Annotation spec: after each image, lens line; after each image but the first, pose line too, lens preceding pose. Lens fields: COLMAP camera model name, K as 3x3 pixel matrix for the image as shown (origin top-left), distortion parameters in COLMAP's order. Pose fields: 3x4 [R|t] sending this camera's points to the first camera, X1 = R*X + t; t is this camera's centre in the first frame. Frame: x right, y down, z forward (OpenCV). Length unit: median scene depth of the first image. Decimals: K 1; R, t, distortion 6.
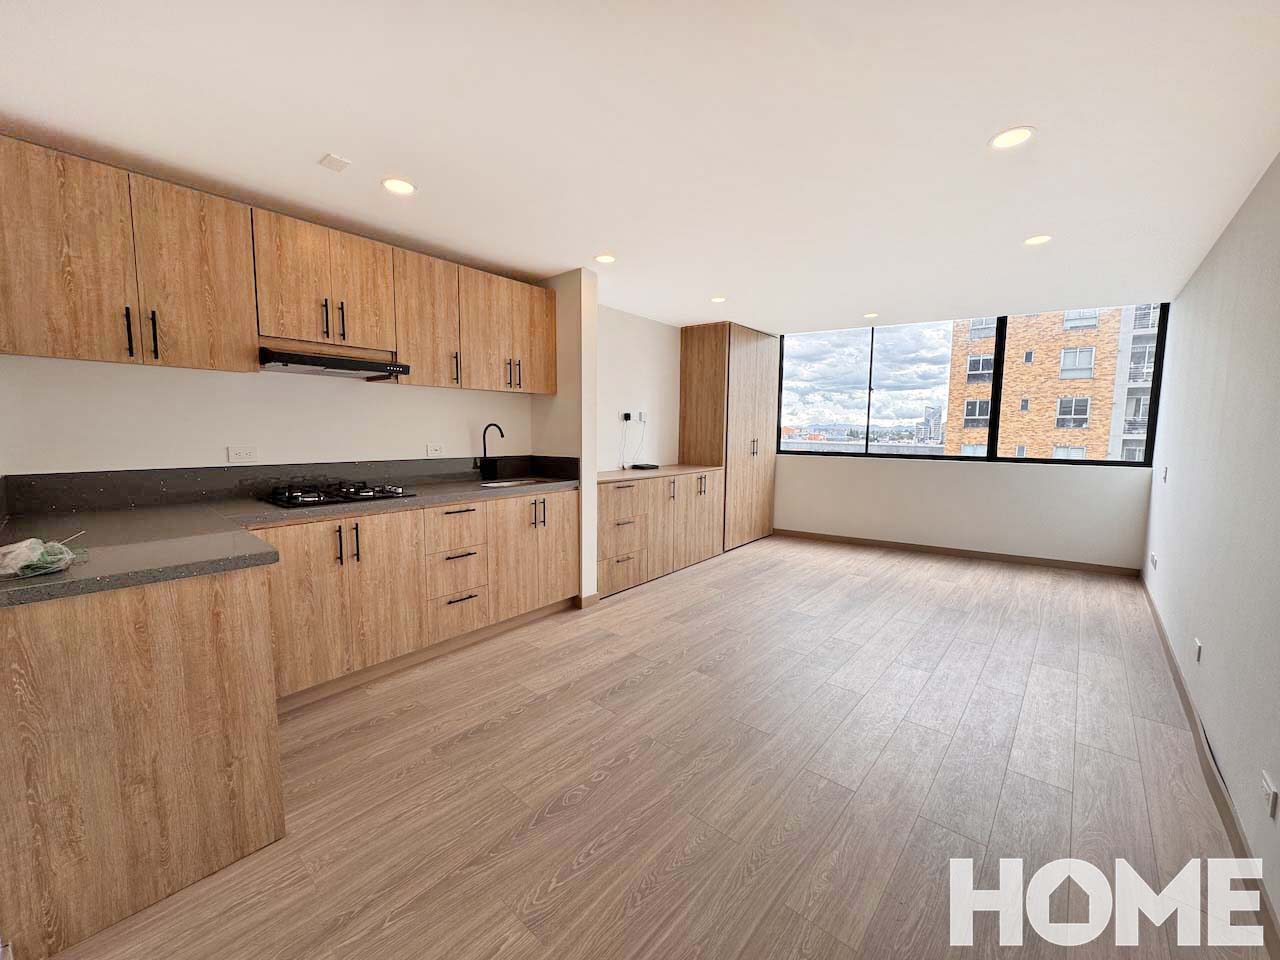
lens RADIAL K [[510.8, 0, 636.1], [0, 510.8, 475.5], [0, 0, 1]] dist [-0.000731, -0.000035]
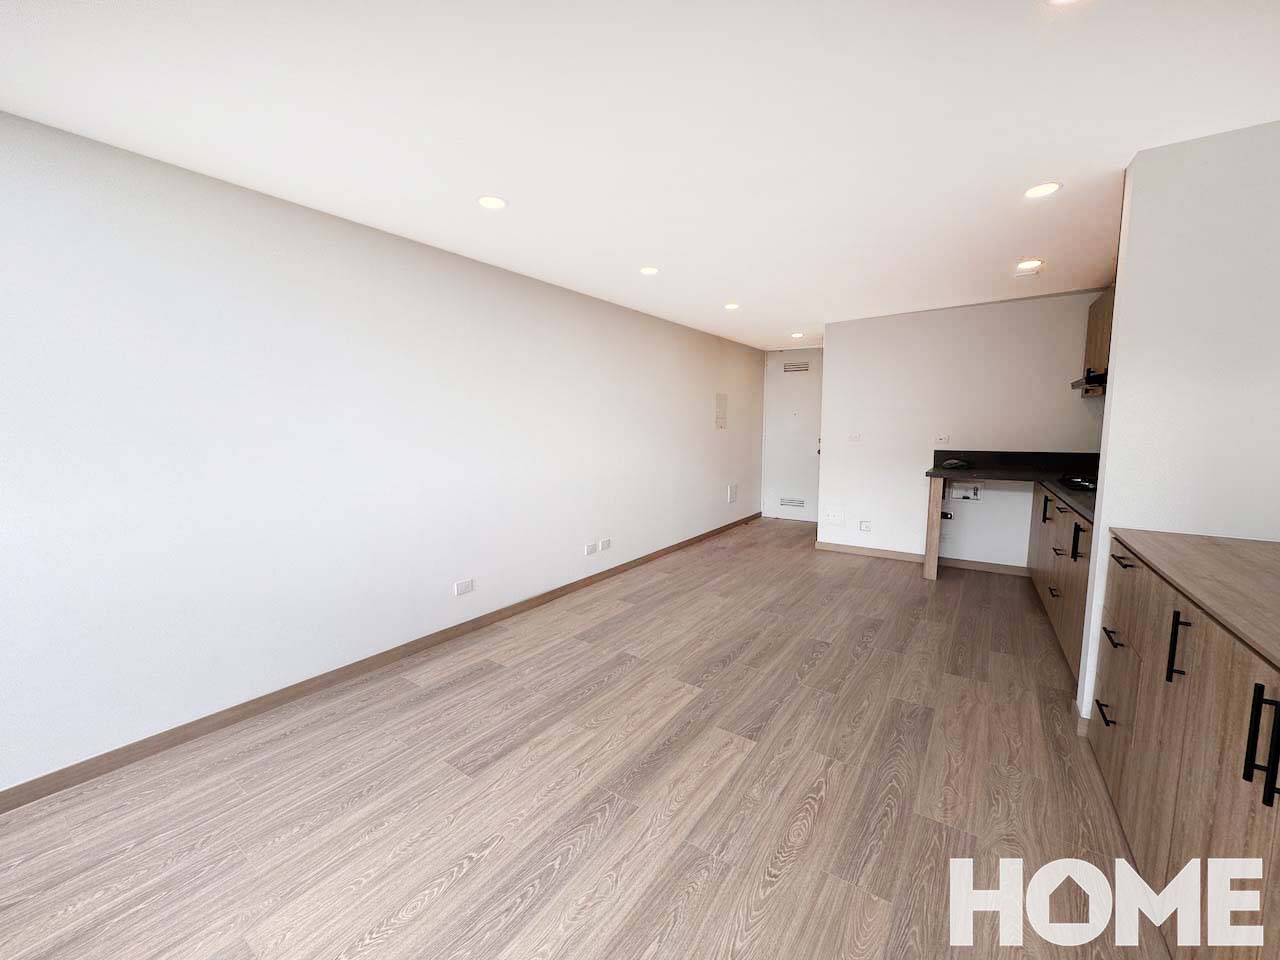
lens RADIAL K [[510.8, 0, 641.2], [0, 510.8, 481.8], [0, 0, 1]] dist [-0.000731, -0.000035]
pose [[-0.993099, 0.007233, -0.117058, 0.064836], [-0.016805, 0.979022, 0.203062, -0.018633], [0.116072, 0.203627, -0.972144, 0.194044]]
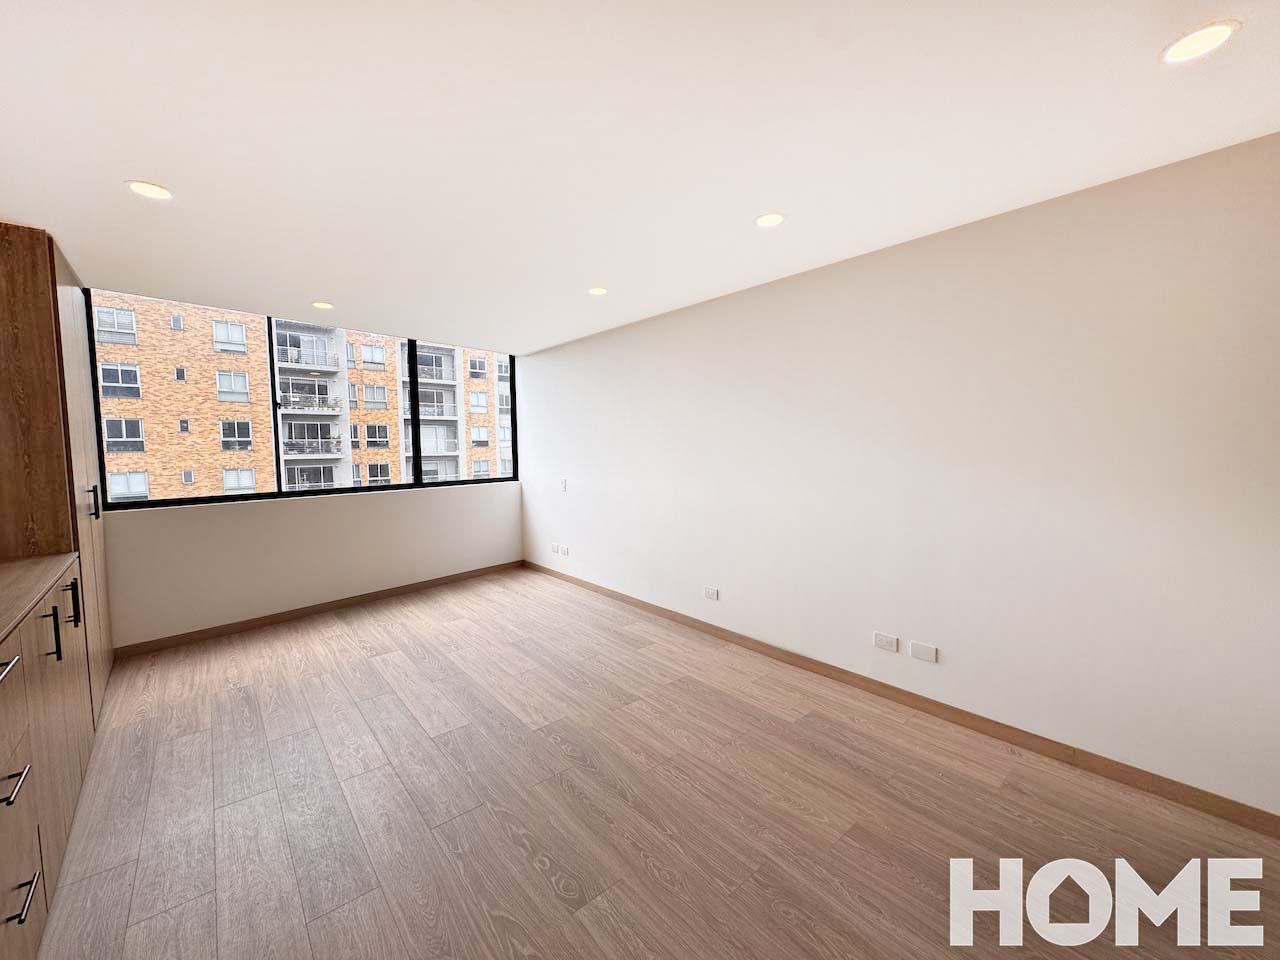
lens RADIAL K [[510.8, 0, 637.8], [0, 510.8, 478.9], [0, 0, 1]] dist [-0.000731, -0.000035]
pose [[0.140900, -0.073499, 0.987292, -0.037132], [0.109003, 0.992329, 0.058318, -0.009855], [-0.984005, 0.099401, 0.147831, 0.079305]]
